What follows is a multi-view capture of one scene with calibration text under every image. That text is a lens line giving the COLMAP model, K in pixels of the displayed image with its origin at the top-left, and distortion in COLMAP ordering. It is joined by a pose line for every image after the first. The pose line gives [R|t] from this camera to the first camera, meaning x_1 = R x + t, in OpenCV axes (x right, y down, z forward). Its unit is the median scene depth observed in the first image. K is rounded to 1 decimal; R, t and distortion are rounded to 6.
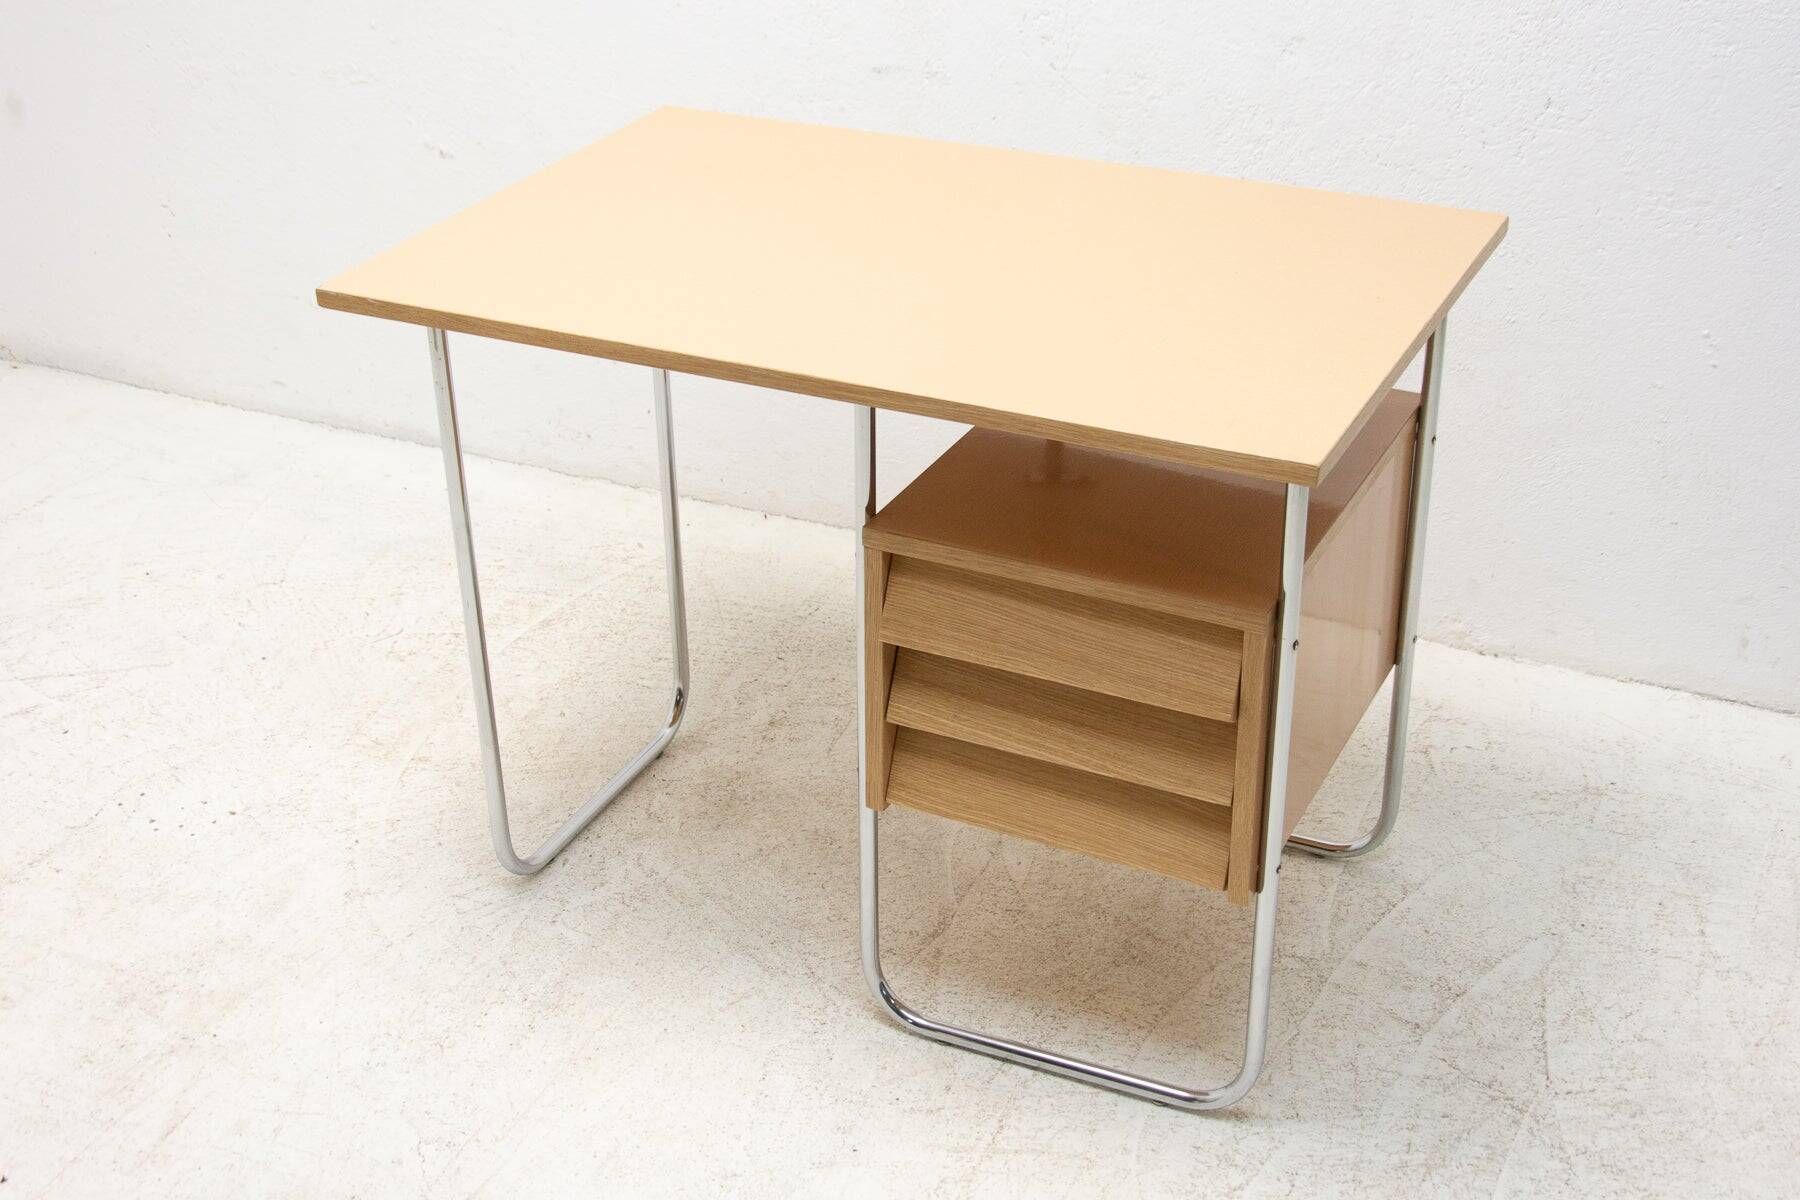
lens RADIAL K [[2443.4, 0, 900.6], [0, 2443.4, 560.3], [0, 0, 1]] dist [-0.038406, 0.044124]
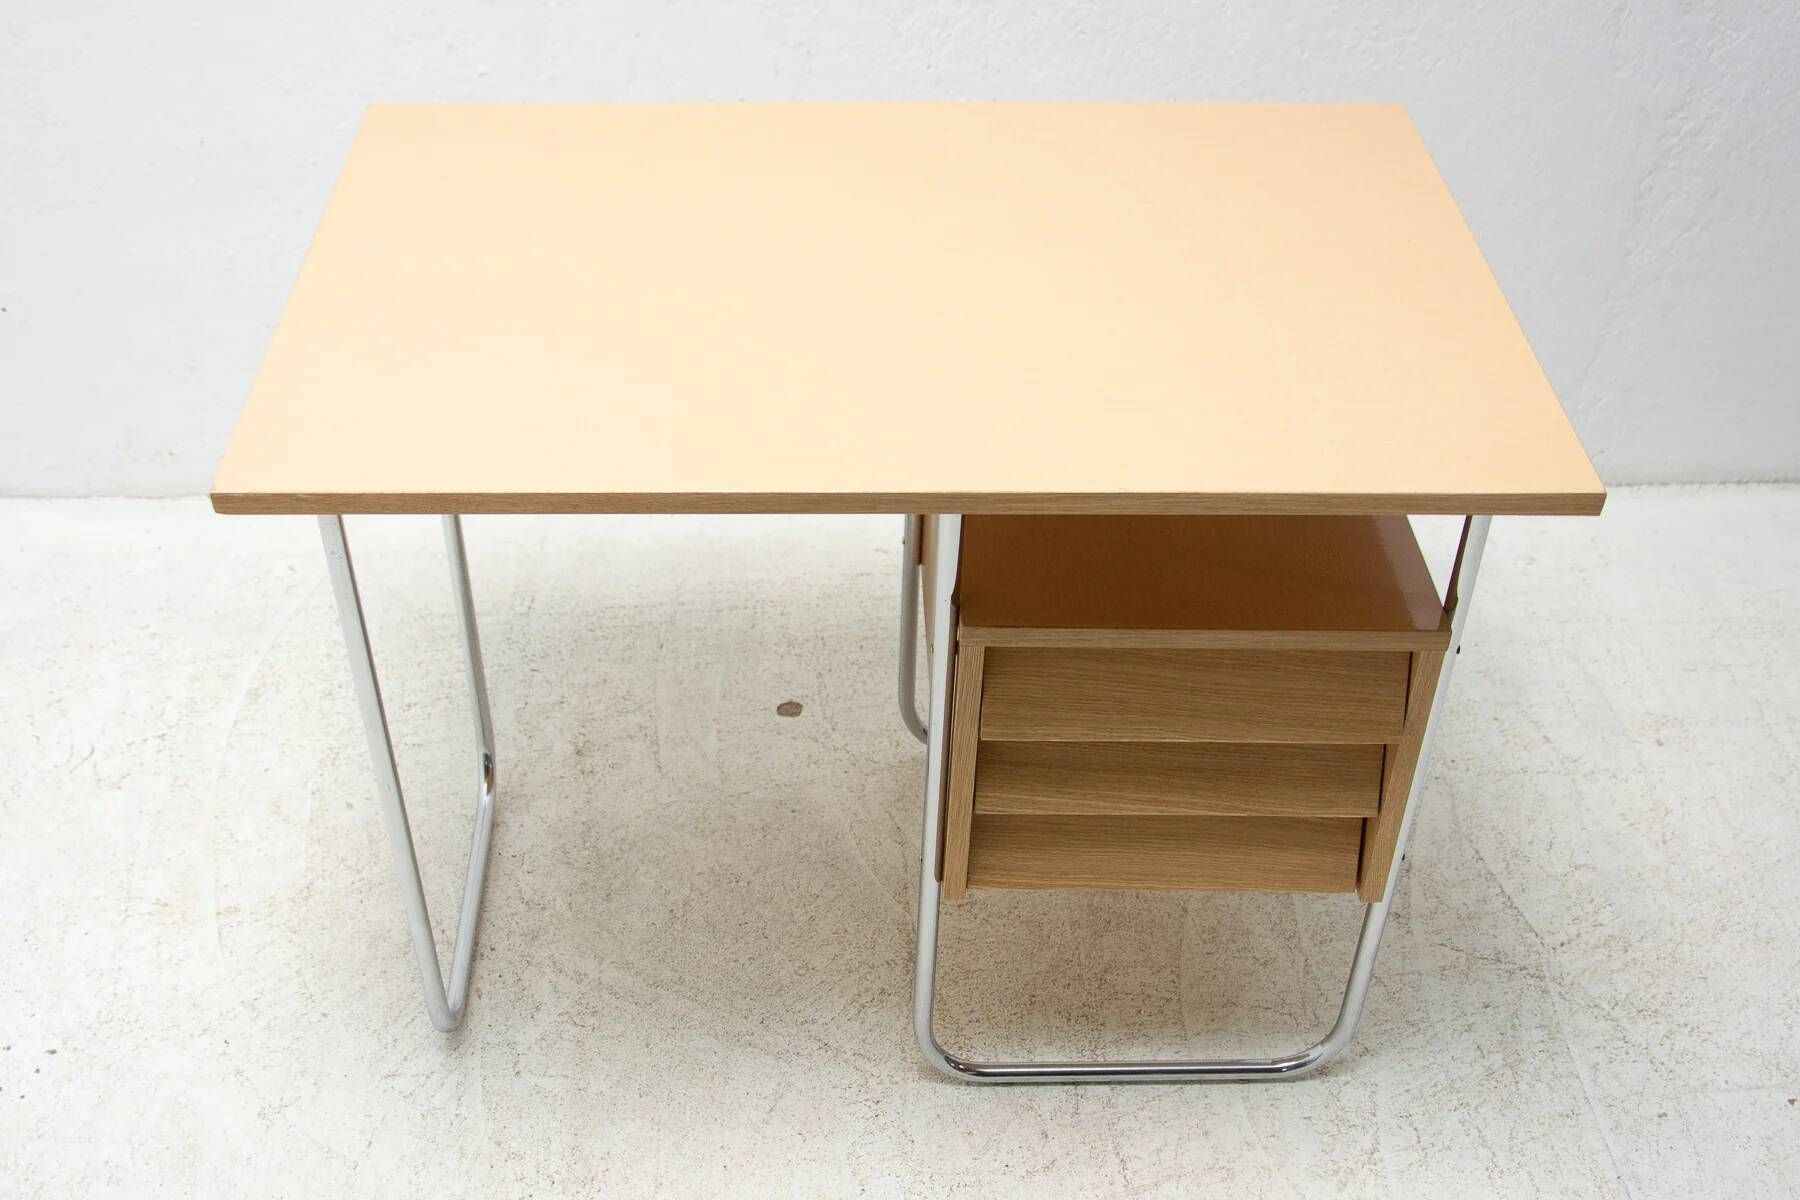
lens RADIAL K [[2012.2, 0, 835.8], [0, 2012.2, 716.6], [0, 0, 1]] dist [-0.046663, 0.042251]
pose [[0.899274, -0.271233, 0.343131, -0.257516], [0.184214, 0.946401, 0.265311, -0.150467], [-0.396700, -0.175378, 0.901039, 0.320152]]
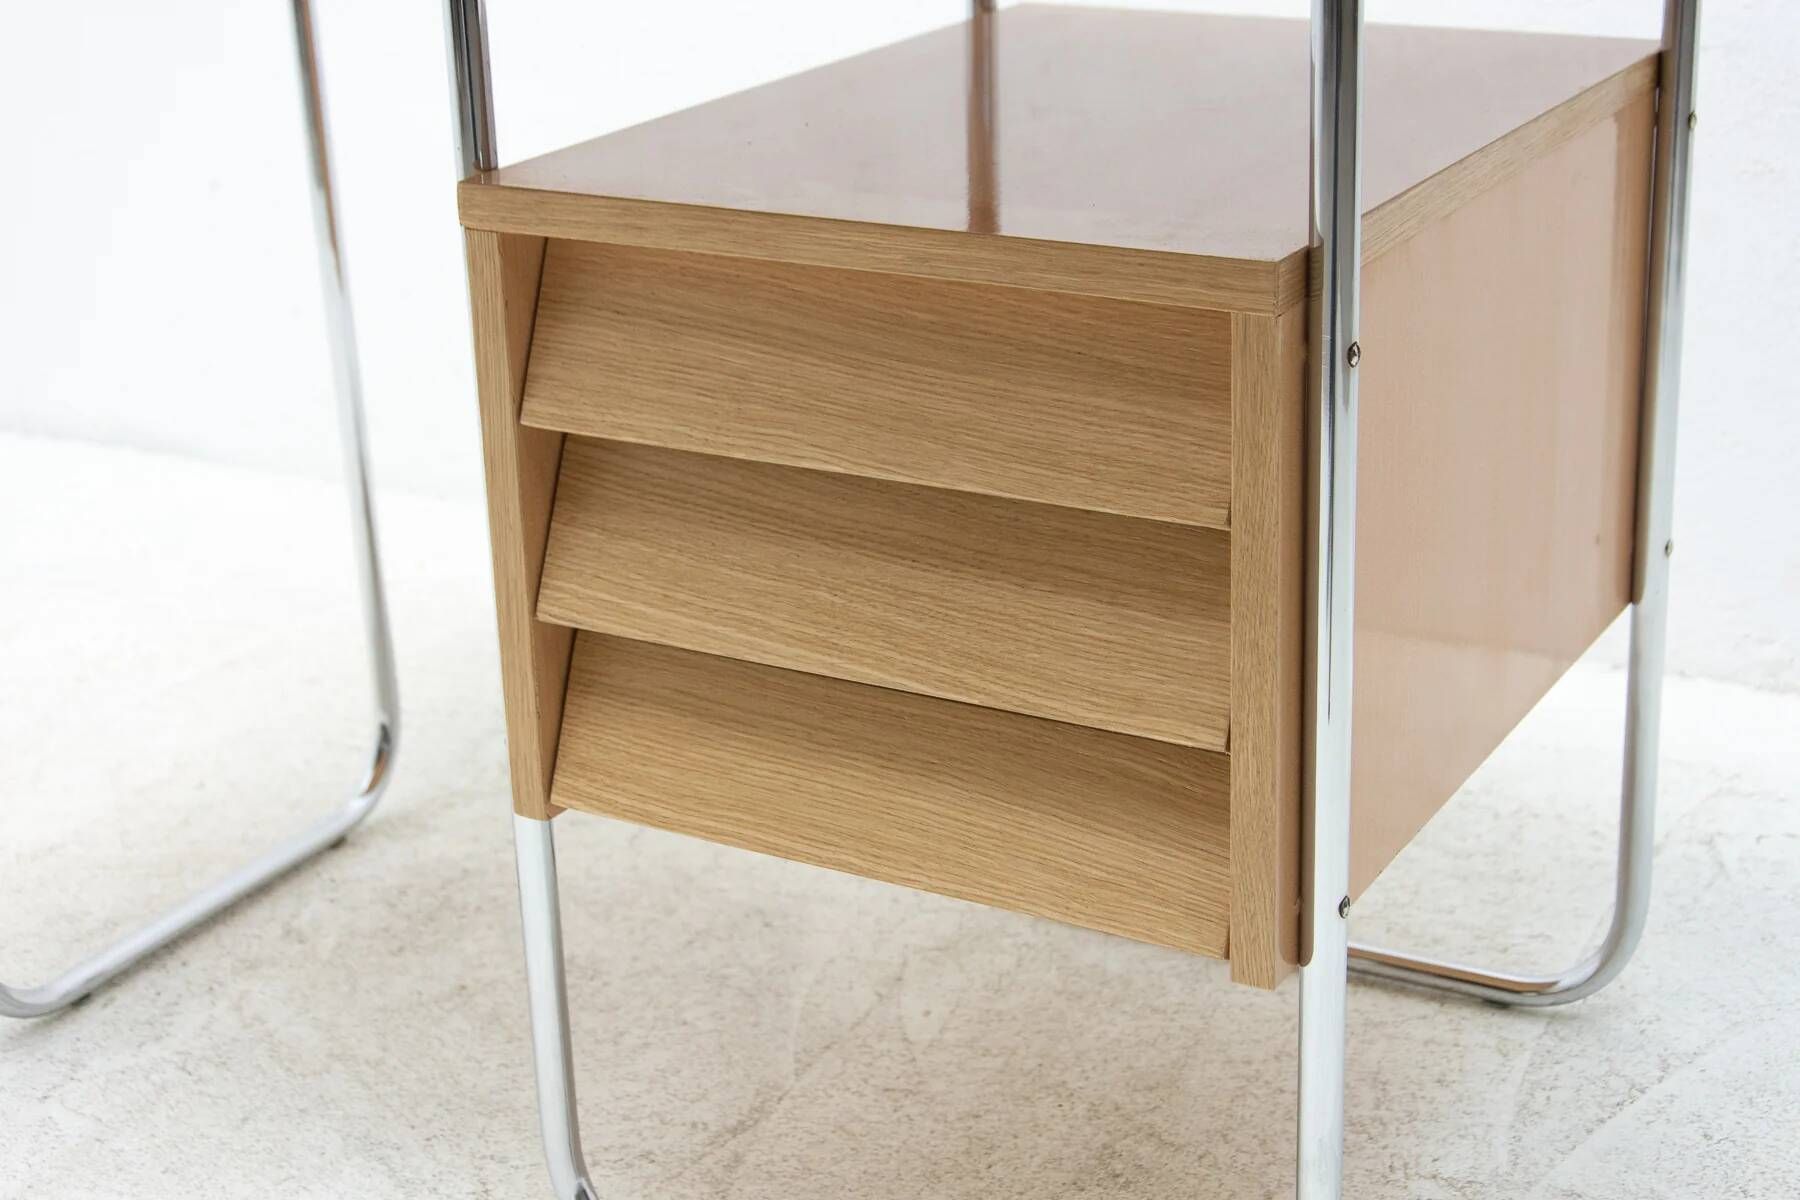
lens RADIAL K [[2826.2, 0, 860.7], [0, 2826.2, 599.2], [0, 0, 1]] dist [-0.023461, -0.014268]
pose [[0.995240, -0.001784, -0.097437, 0.098847], [-0.009355, 0.993467, -0.113736, 0.109587], [0.097003, 0.114106, 0.988722, 0.396343]]
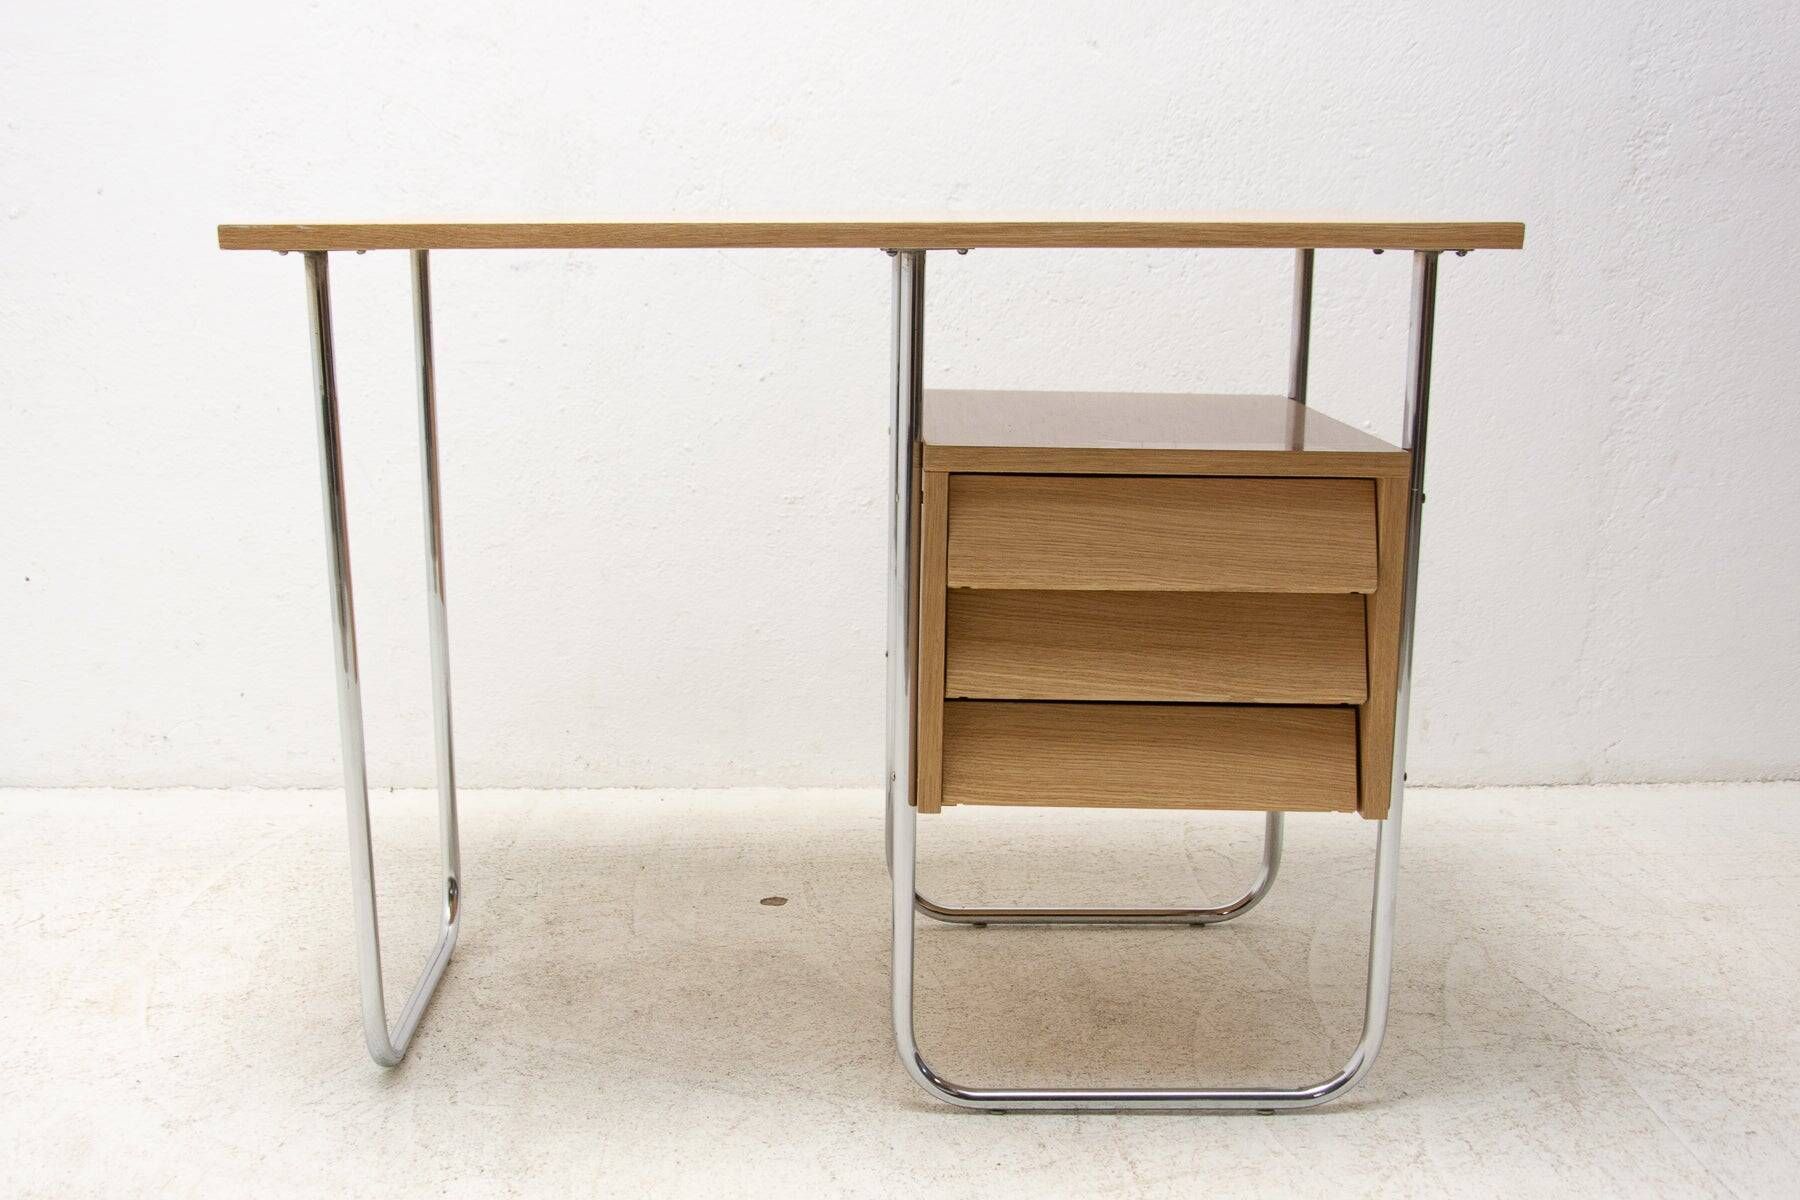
lens RADIAL K [[2138.3, 0, 797.7], [0, 2138.3, 703.1], [0, 0, 1]] dist [-0.046825, 0.041766]
pose [[0.913866, -0.086400, 0.396716, -0.309888], [0.178026, 0.963430, -0.200274, 0.184789], [-0.364904, 0.253649, 0.895828, 0.301870]]
